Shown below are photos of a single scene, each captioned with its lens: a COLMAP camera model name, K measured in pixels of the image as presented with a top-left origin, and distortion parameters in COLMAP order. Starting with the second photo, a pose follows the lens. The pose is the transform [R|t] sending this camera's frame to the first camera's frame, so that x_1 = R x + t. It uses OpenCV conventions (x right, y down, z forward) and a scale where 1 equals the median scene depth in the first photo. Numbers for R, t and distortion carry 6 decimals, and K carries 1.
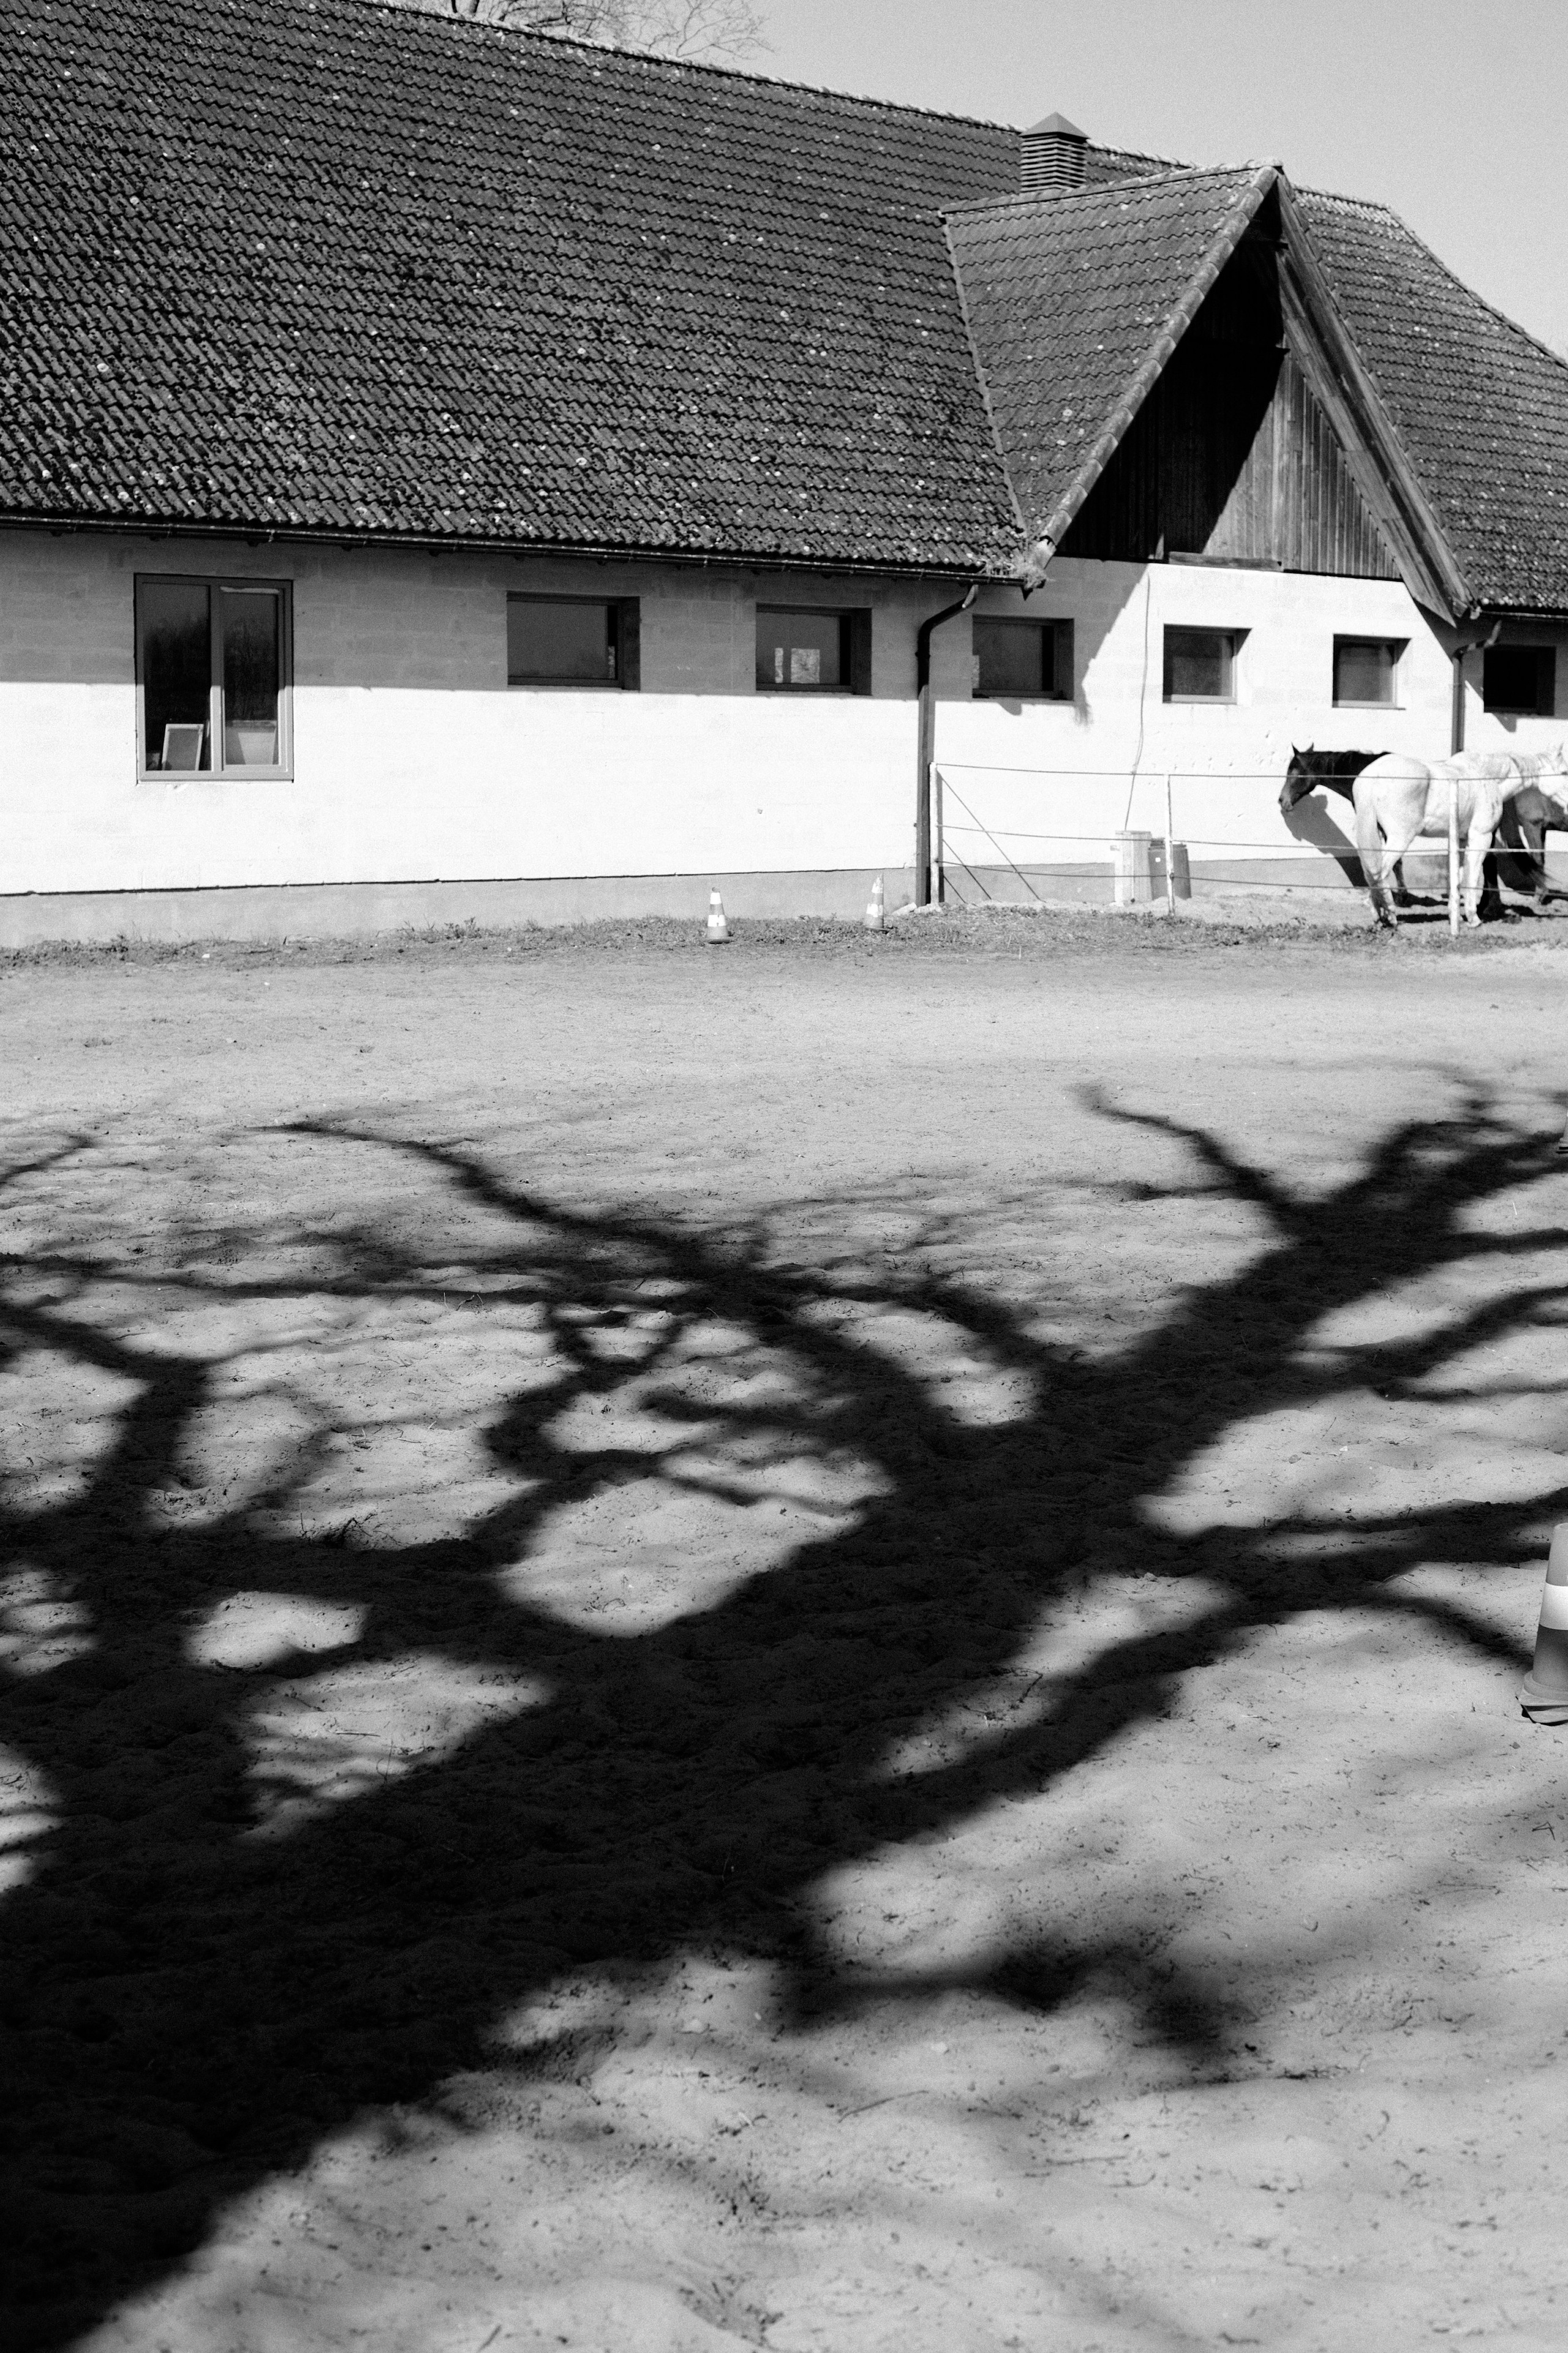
lens RADIAL K [[3432.2, 0, 780.8], [0, 3432.2, 1174.1], [0, 0, 1]] dist [0.014119, 0.000000]
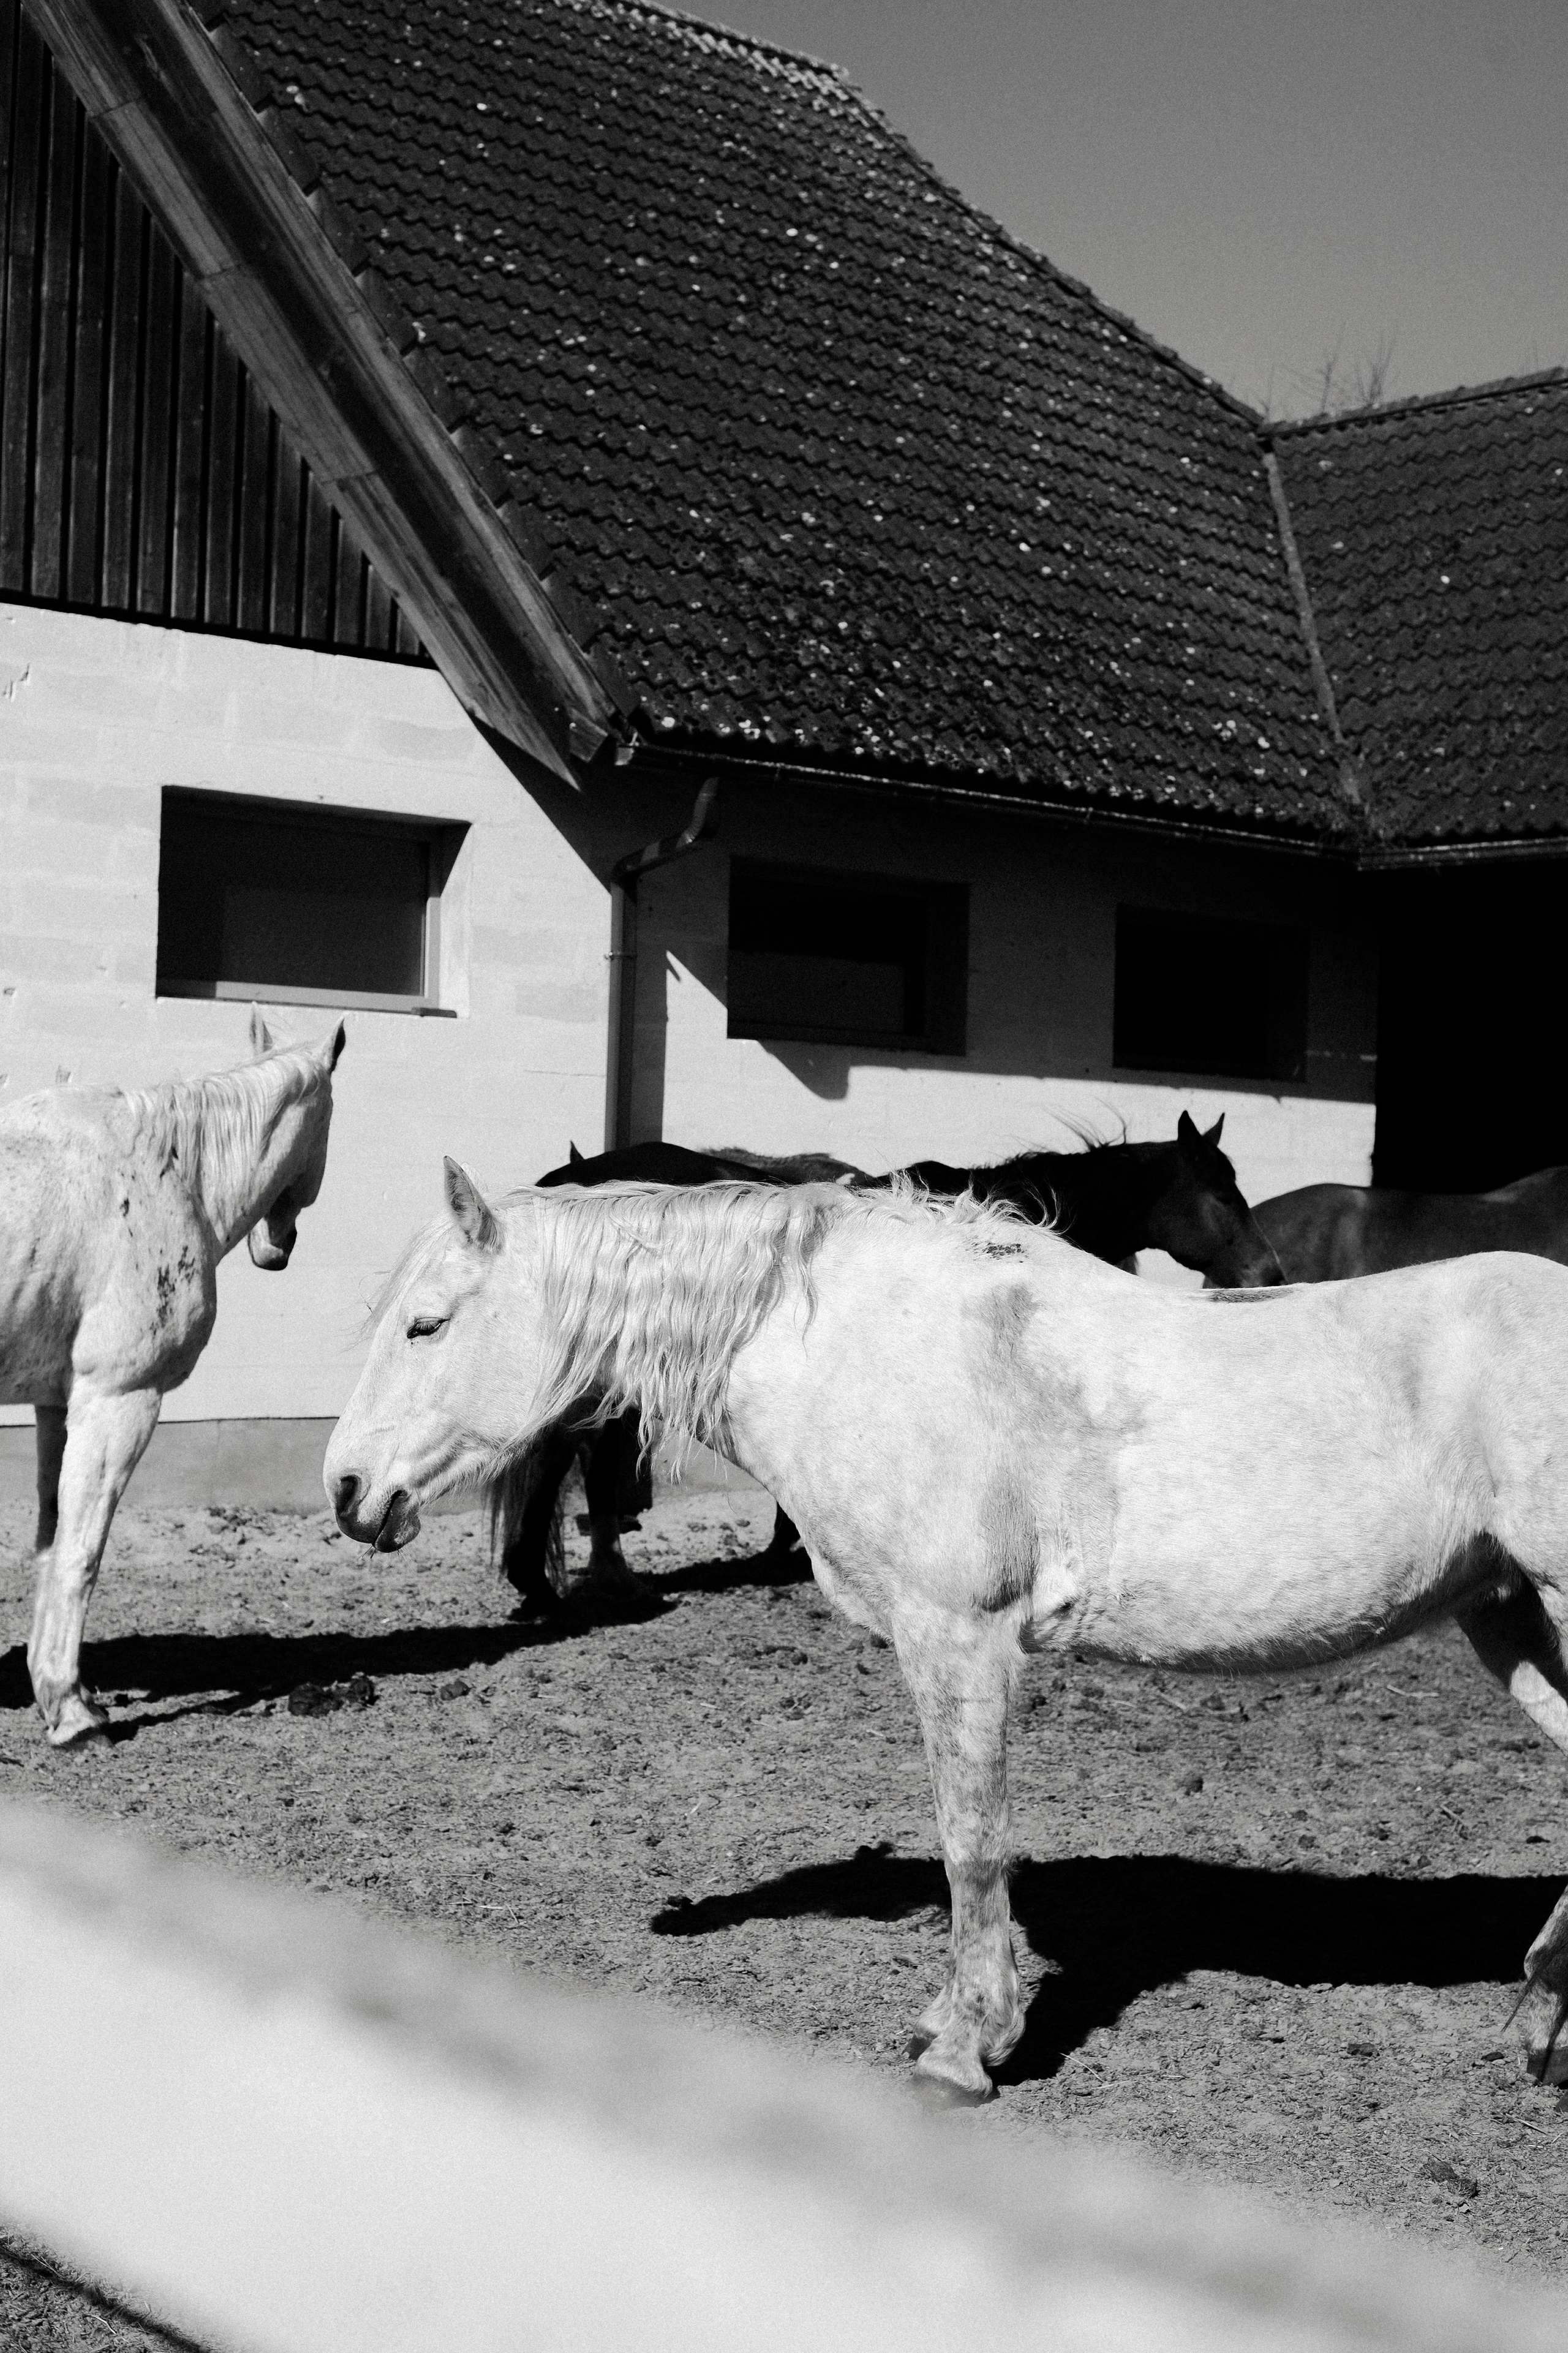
lens RADIAL K [[3432.2, 0, 787.8], [0, 3432.2, 1173.8], [0, 0, 1]] dist [0.014119, 0.000000]
pose [[0.998908, 0.009925, -0.045651, 0.233355], [-0.016092, 0.990470, -0.136782, -0.069861], [0.043859, 0.137367, 0.989549, 0.644683]]
